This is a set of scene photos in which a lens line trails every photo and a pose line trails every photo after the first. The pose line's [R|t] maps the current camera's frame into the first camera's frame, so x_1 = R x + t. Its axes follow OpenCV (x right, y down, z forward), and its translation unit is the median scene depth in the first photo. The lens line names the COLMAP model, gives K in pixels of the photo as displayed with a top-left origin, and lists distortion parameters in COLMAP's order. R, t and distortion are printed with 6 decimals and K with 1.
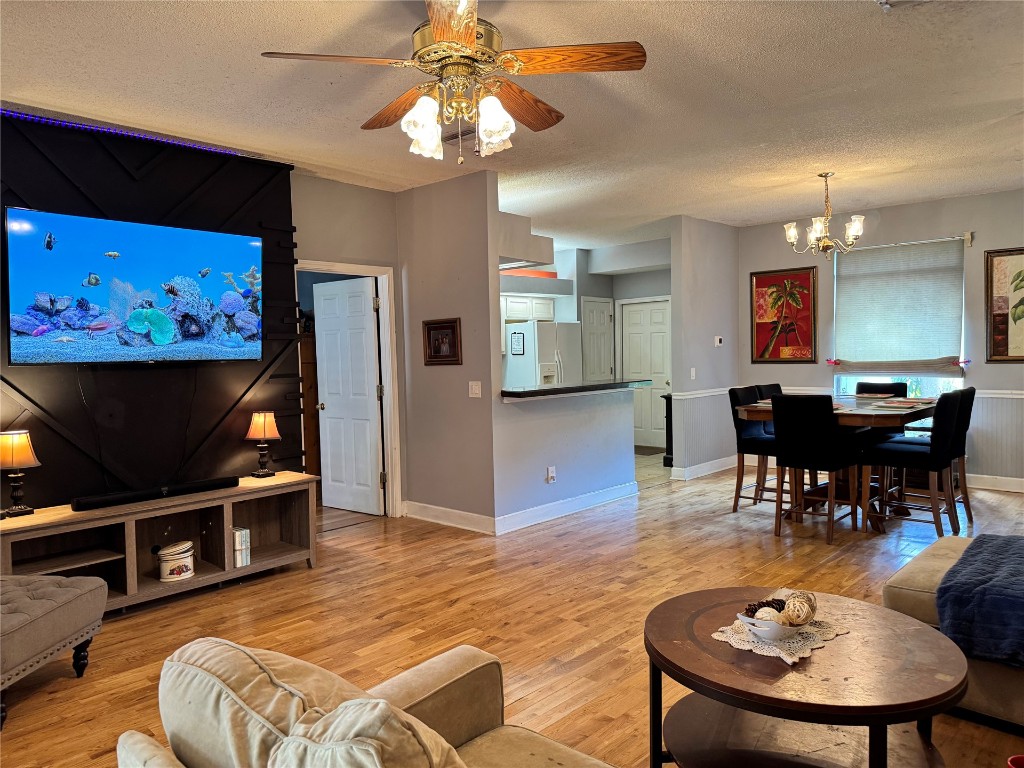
lens RADIAL K [[717.2, 0, 512.3], [0, 717.2, 377.6], [0, 0, 1]] dist [0.059901, -0.070205]
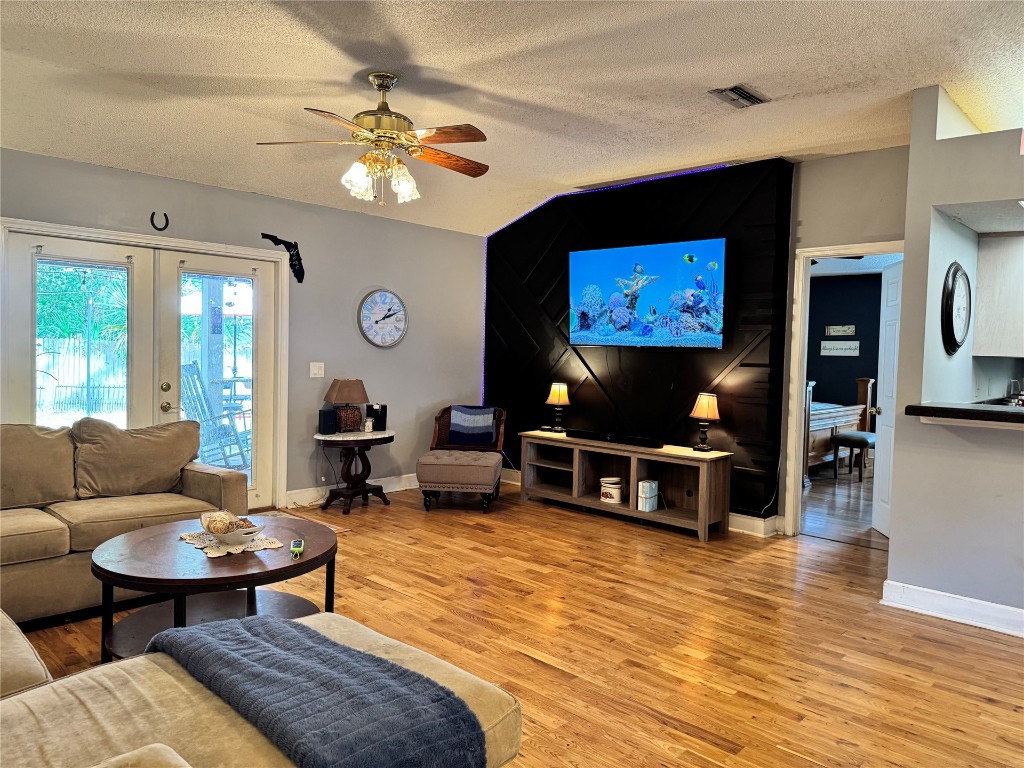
lens RADIAL K [[717.2, 0, 513.9], [0, 717.2, 383.7], [0, 0, 1]] dist [0.059901, -0.070205]
pose [[-0.009871, 0.069737, -0.997517, 0.792850], [-0.063452, 0.995511, 0.070224, -0.029793], [0.997936, 0.063988, -0.005401, 0.713939]]
